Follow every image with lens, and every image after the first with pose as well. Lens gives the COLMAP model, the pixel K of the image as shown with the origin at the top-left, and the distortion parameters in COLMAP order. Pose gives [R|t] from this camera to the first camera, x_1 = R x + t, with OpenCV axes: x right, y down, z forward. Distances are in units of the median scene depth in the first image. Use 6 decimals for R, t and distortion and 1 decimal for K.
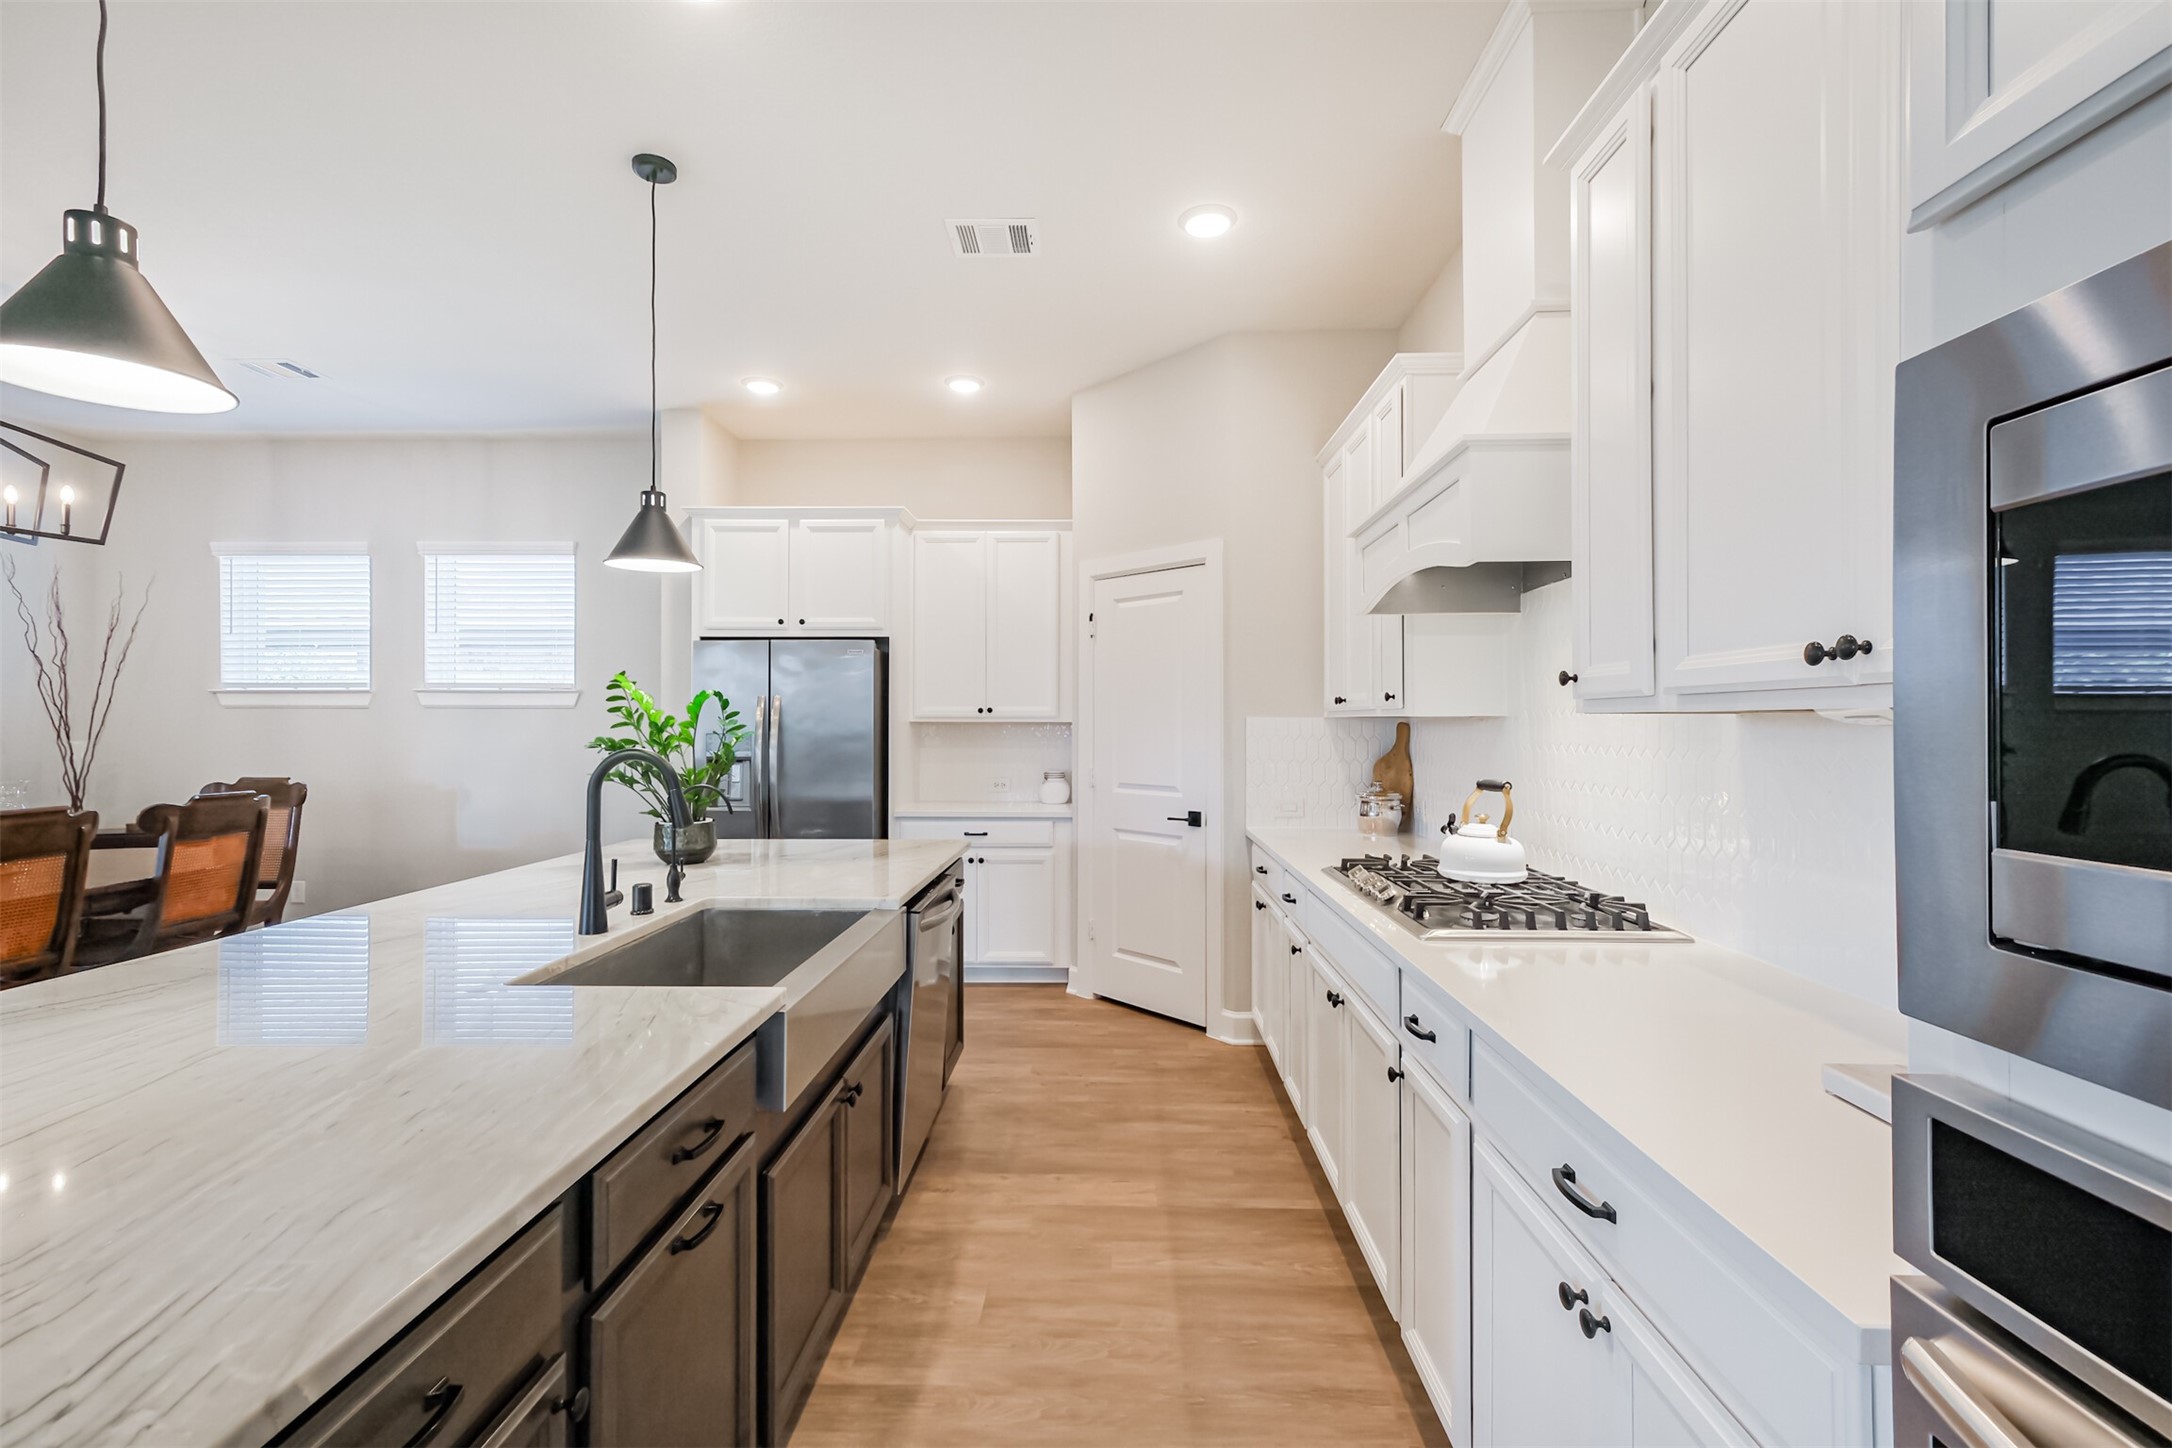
lens RADIAL K [[942.5, 0, 1097.5], [0, 942.5, 718.7], [0, 0, 1]] dist [0.004207, 0.000415]
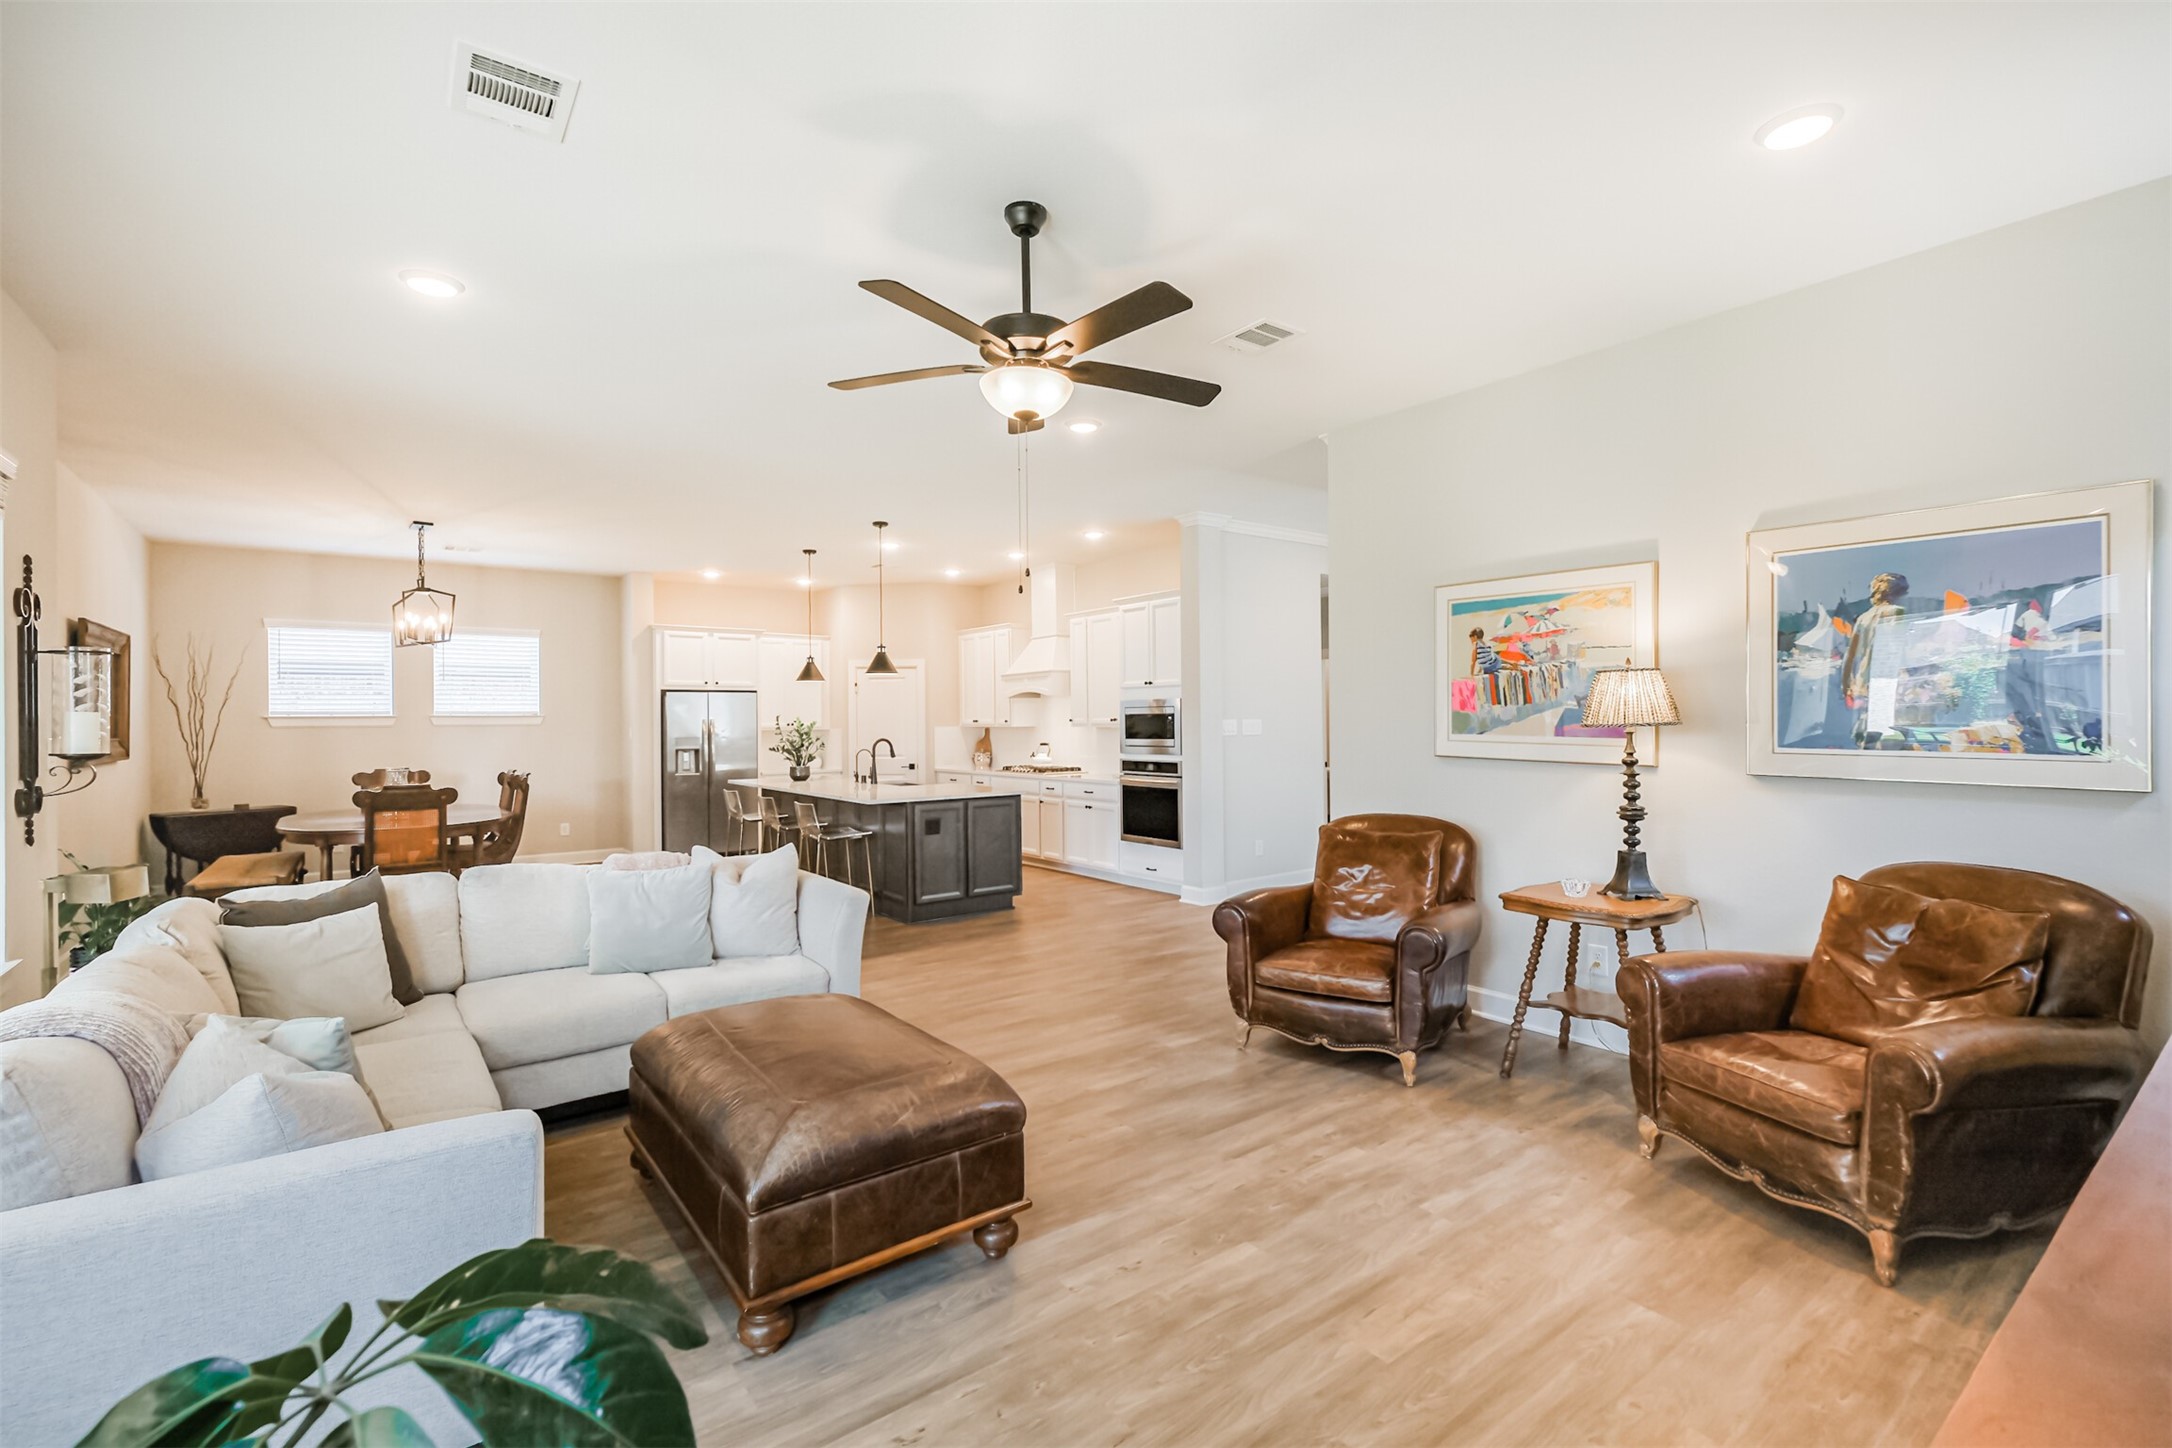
lens RADIAL K [[951.8, 0, 1085.5], [0, 951.8, 718.3], [0, 0, 1]] dist [0.000383, -0.000192]
pose [[0.783941, -0.007529, 0.620789, -0.985164], [0.007767, 0.999967, 0.002319, -0.023982], [-0.620786, 0.003004, 0.783974, -1.151467]]
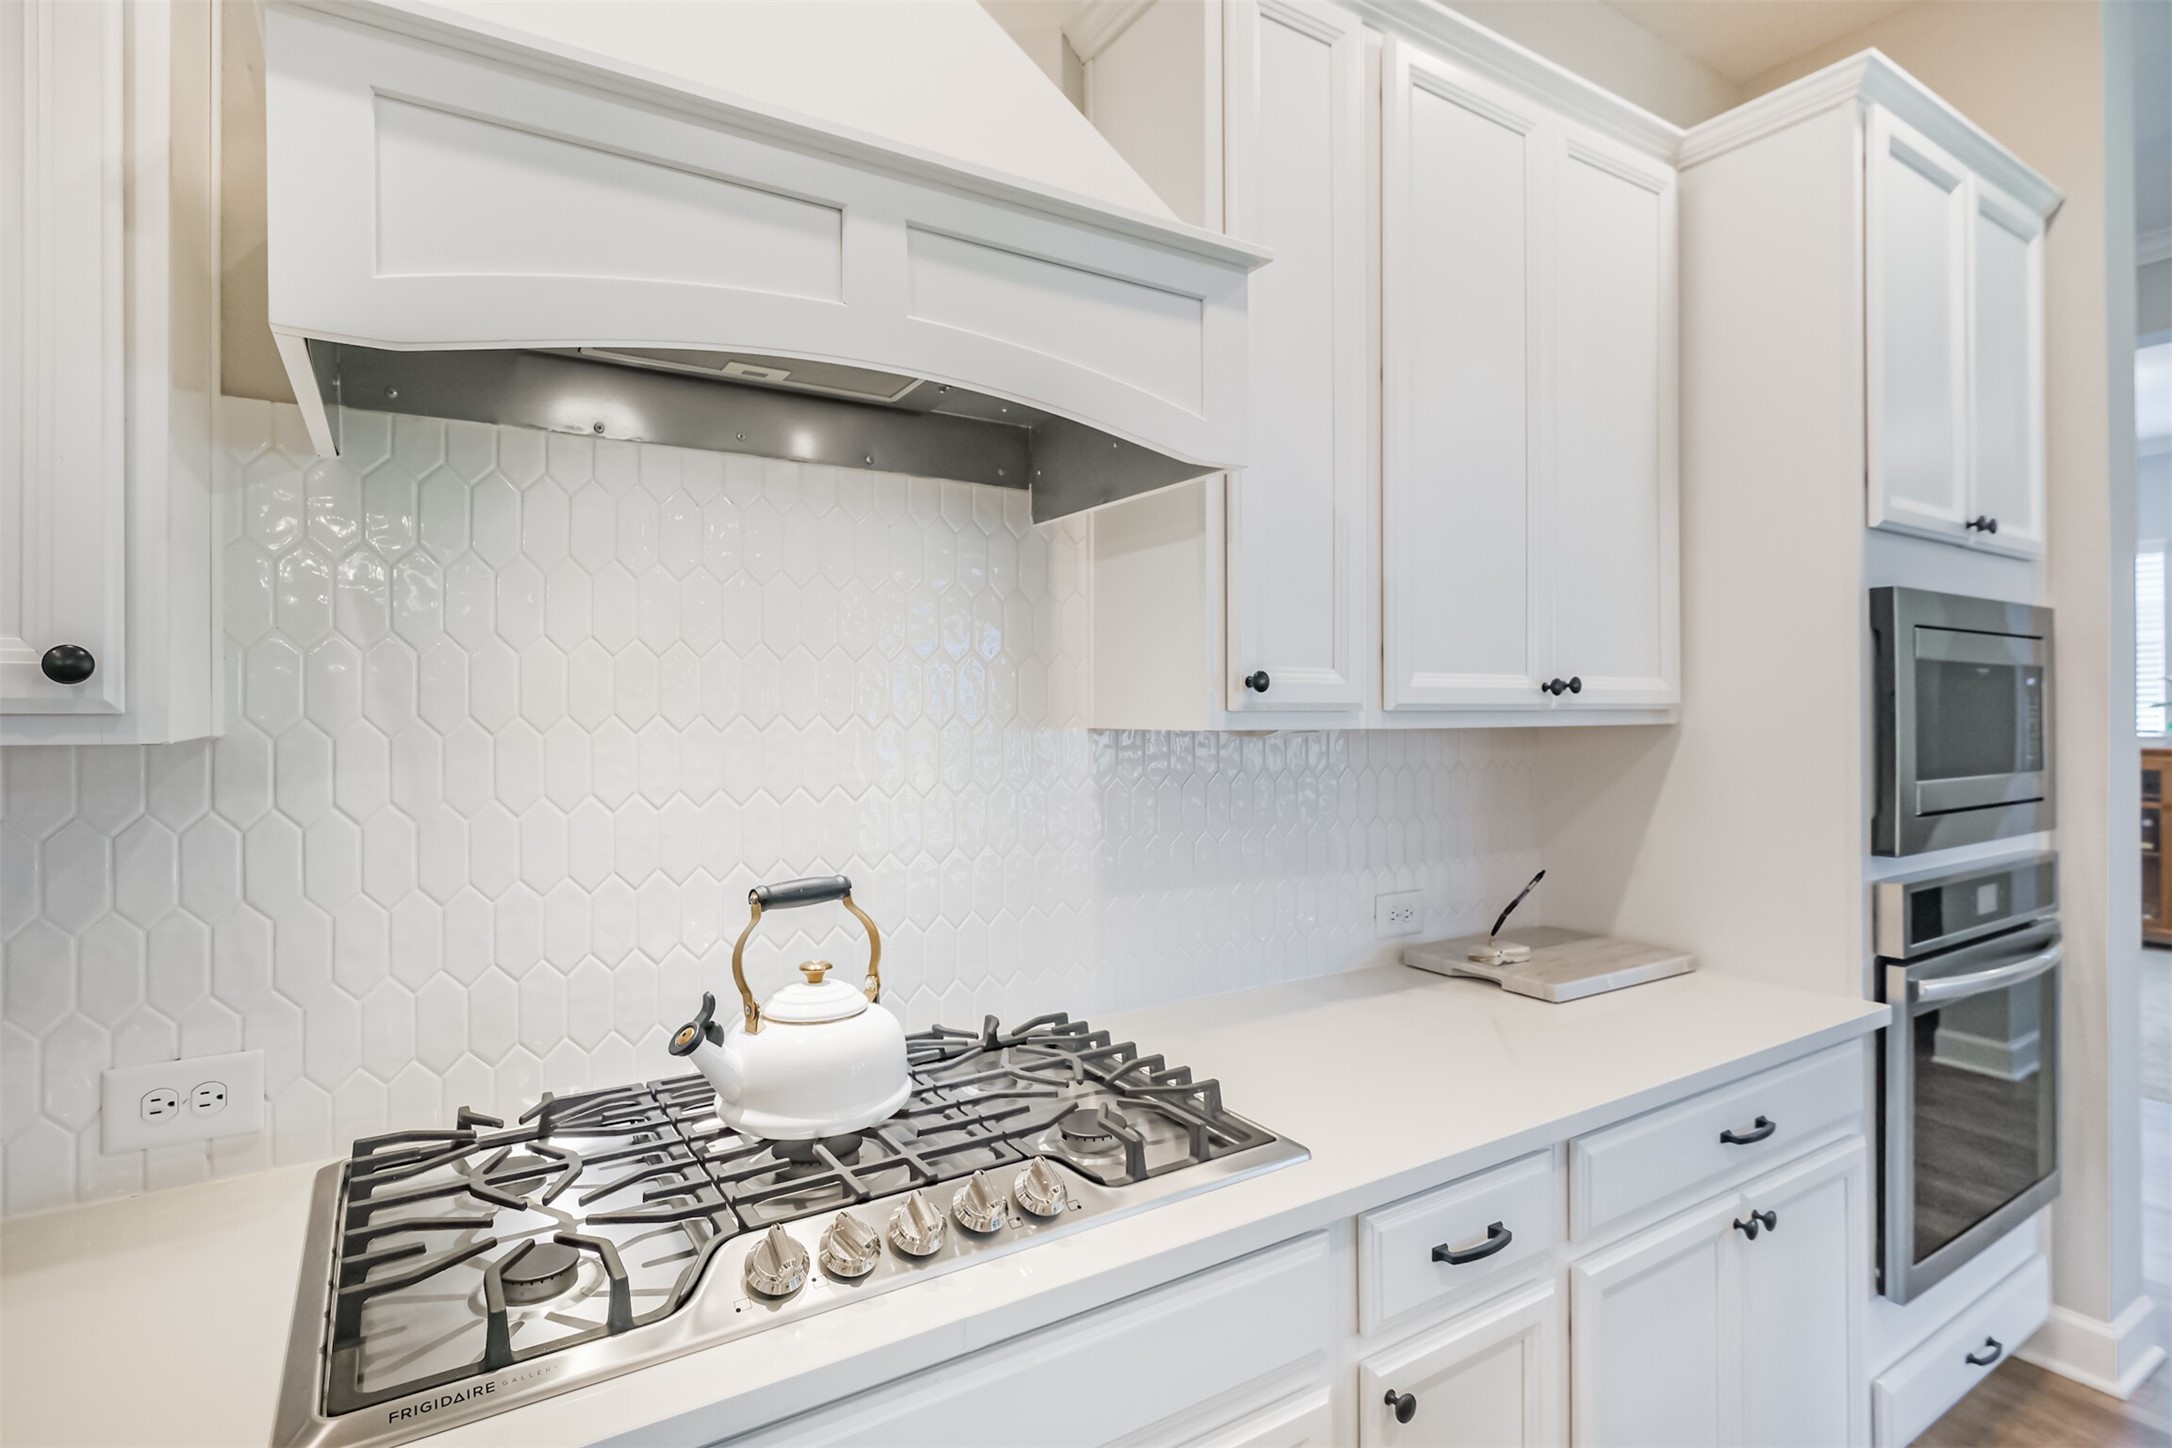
lens RADIAL K [[1106.9, 0, 1134.8], [0, 1106.9, 714.8], [0, 0, 1]] dist [-0.001117, -0.000157]
pose [[-0.581679, 0.003287, 0.813412, -0.045161], [0.002107, 0.999995, -0.002534, -0.006347], [-0.813416, 0.000240, -0.581682, 0.580399]]
